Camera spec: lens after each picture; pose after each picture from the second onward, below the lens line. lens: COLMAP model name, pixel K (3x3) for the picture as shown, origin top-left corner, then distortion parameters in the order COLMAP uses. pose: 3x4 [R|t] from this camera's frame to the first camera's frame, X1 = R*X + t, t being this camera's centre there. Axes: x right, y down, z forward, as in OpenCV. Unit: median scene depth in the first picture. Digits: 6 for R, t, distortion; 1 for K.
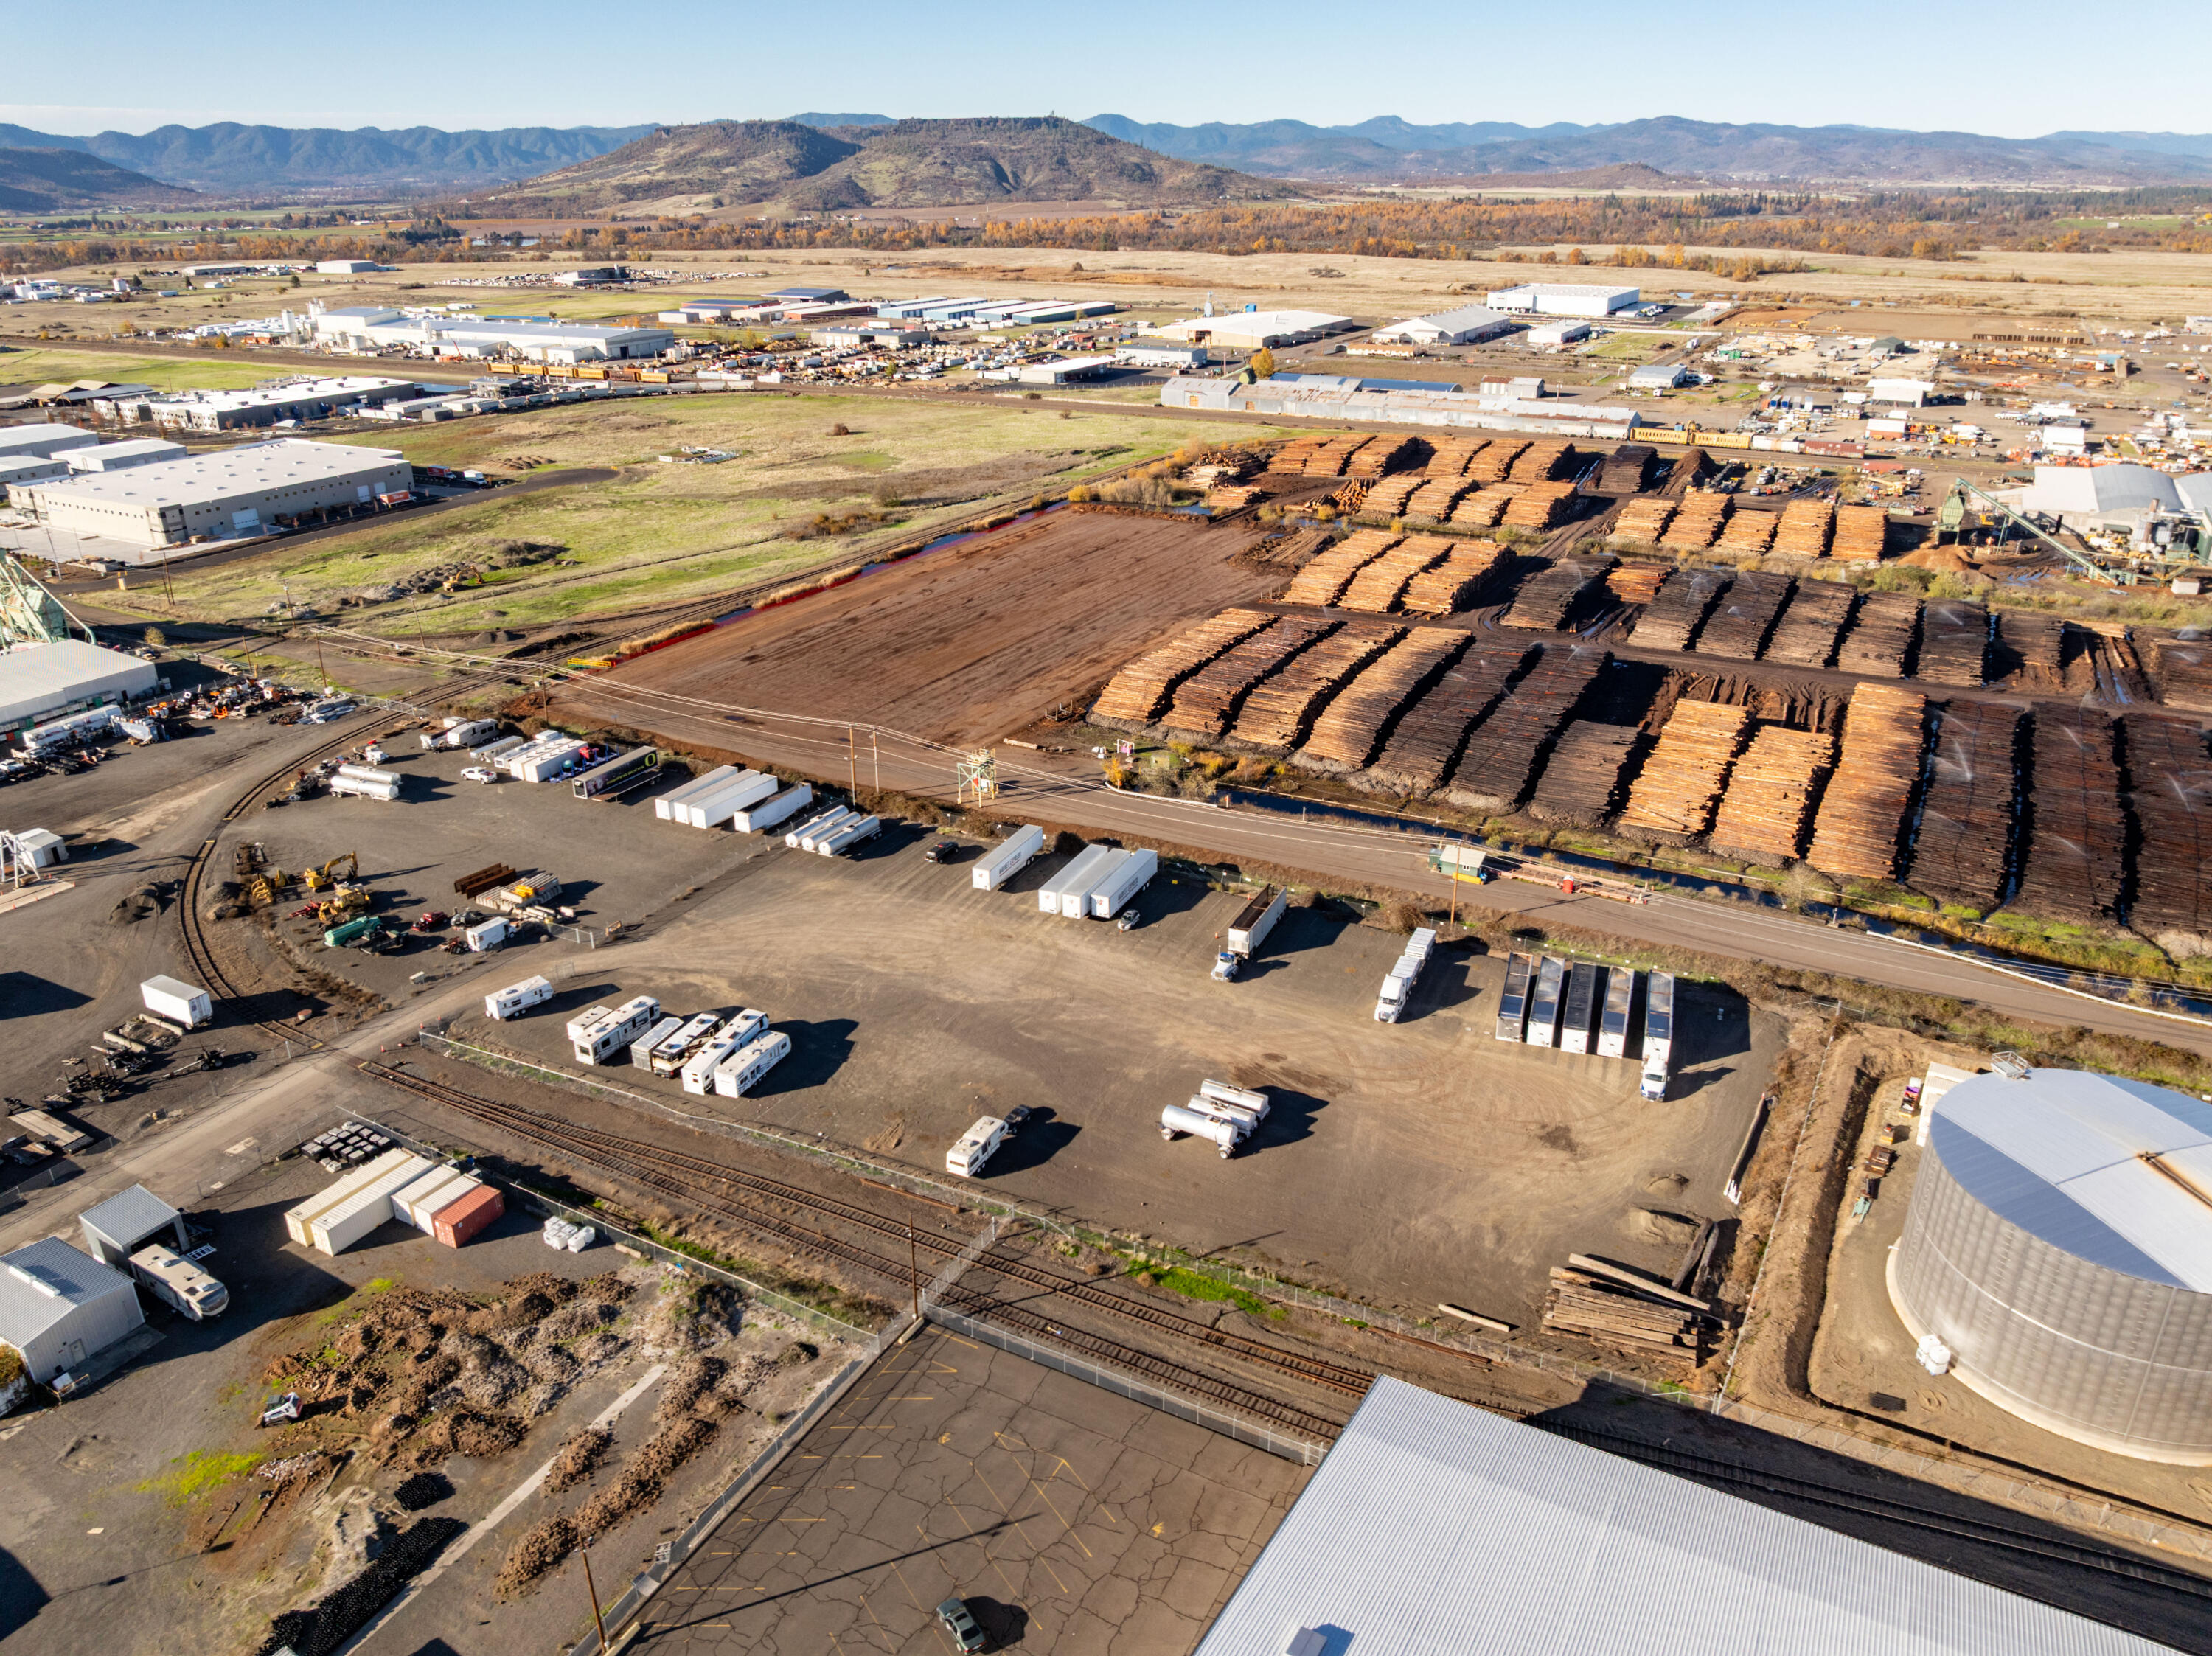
lens RADIAL K [[1563.3, 0, 1105.6], [0, 1563.3, 812.6], [0, 0, 1]] dist [-0.039774, 0.004699]
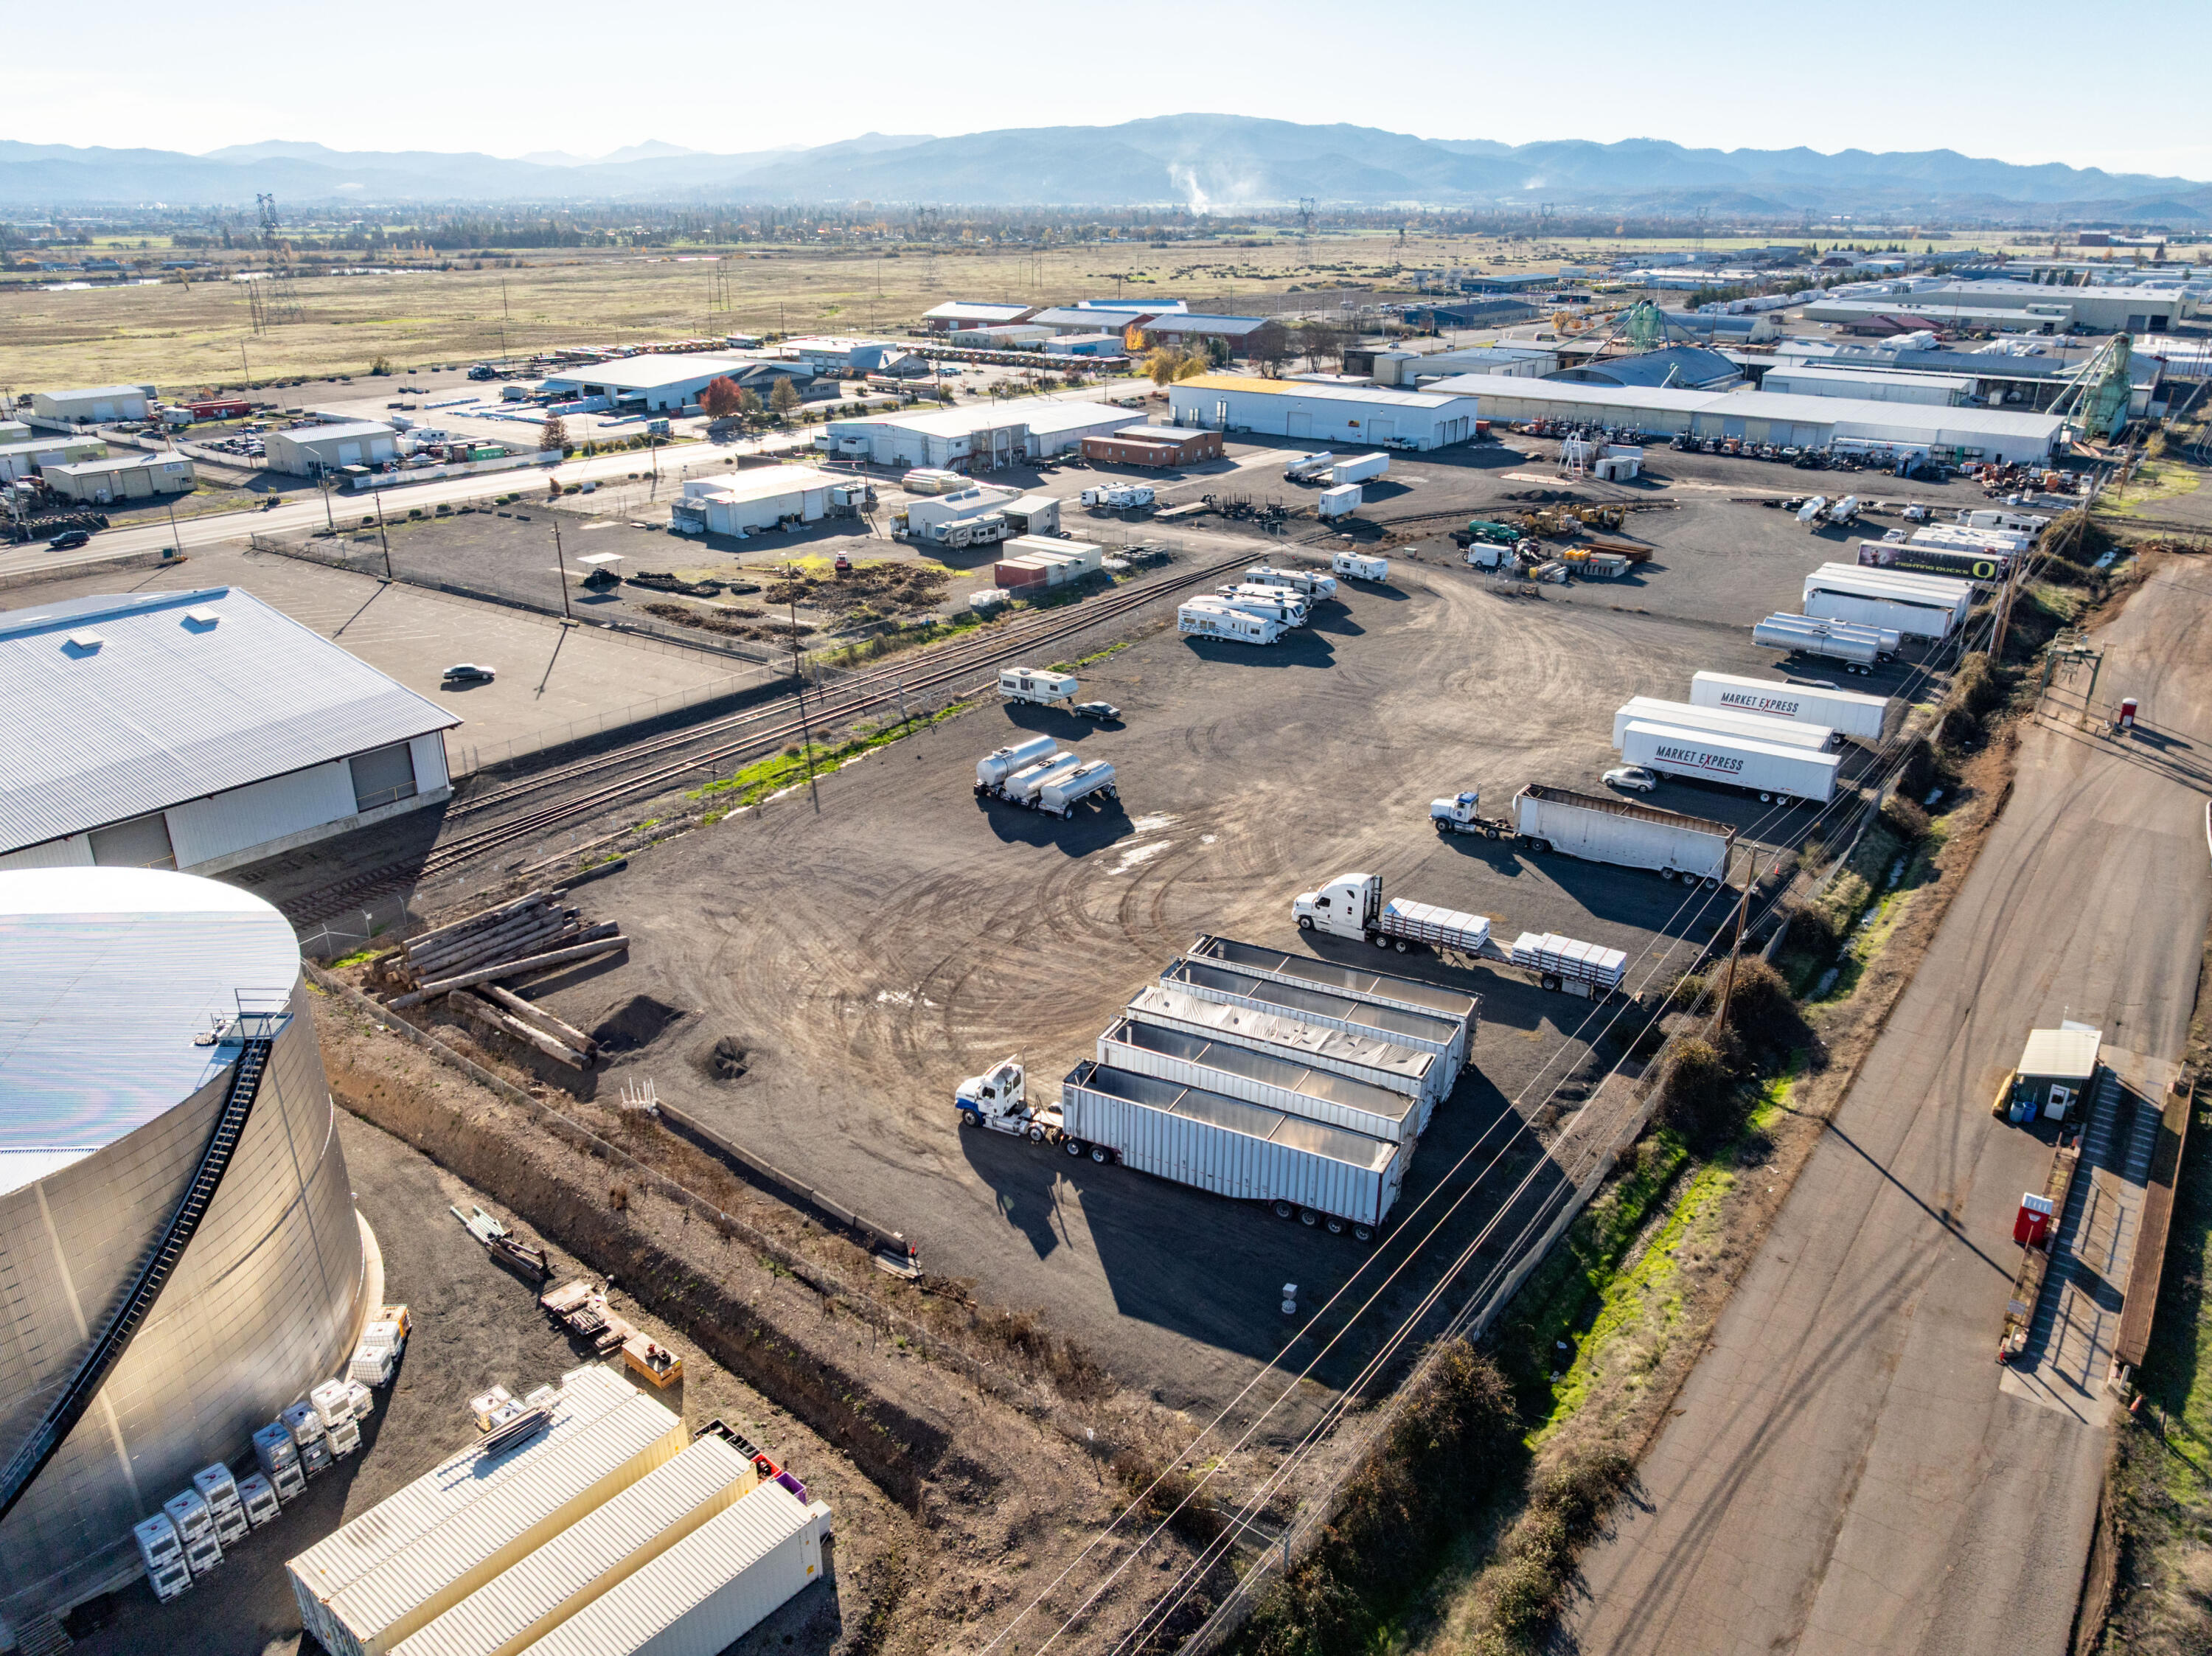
lens RADIAL K [[1563.3, 0, 1105.6], [0, 1563.3, 812.6], [0, 0, 1]] dist [-0.039774, 0.004699]
pose [[-0.142104, 0.367301, -0.919182, 0.675426], [-0.379122, 0.837599, 0.393313, -0.090777], [0.914370, 0.404373, 0.020226, 0.876737]]
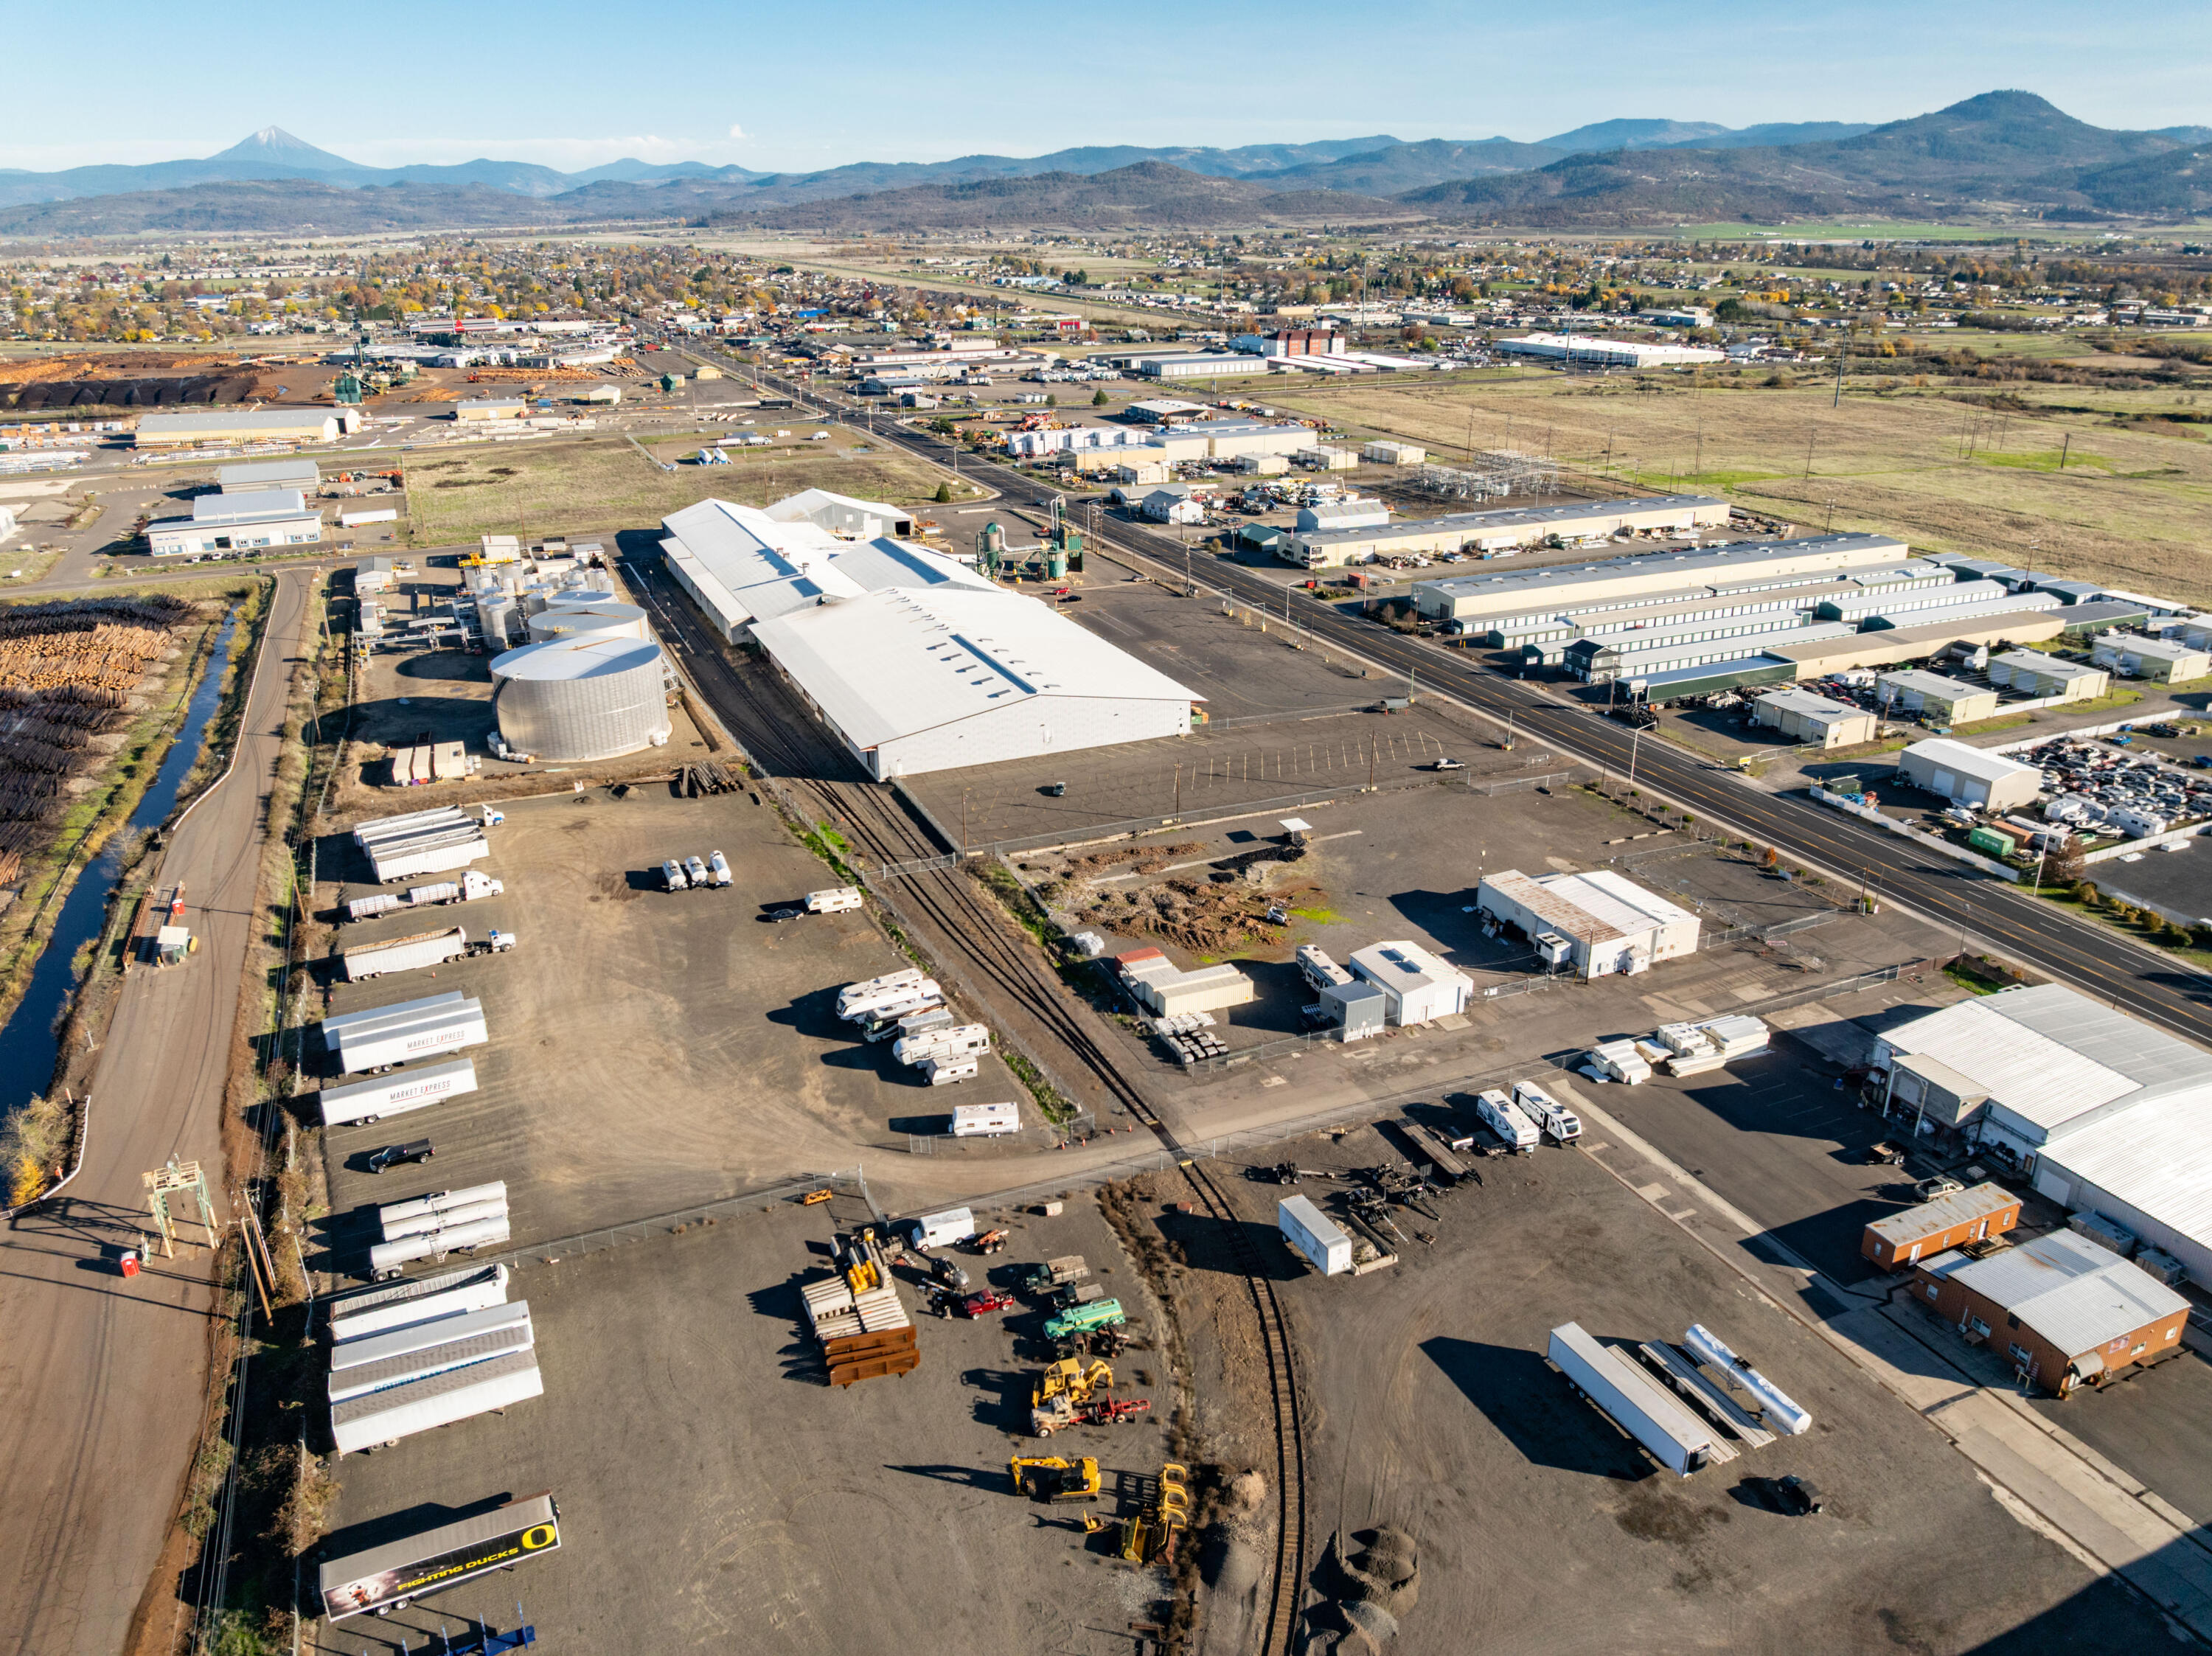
lens RADIAL K [[1563.3, 0, 1105.6], [0, 1563.3, 812.6], [0, 0, 1]] dist [-0.039774, 0.004699]
pose [[-0.792116, -0.211195, 0.572668, -0.918149], [0.243339, 0.751176, 0.613613, -0.567131], [-0.559766, 0.625405, -0.543627, 1.334761]]
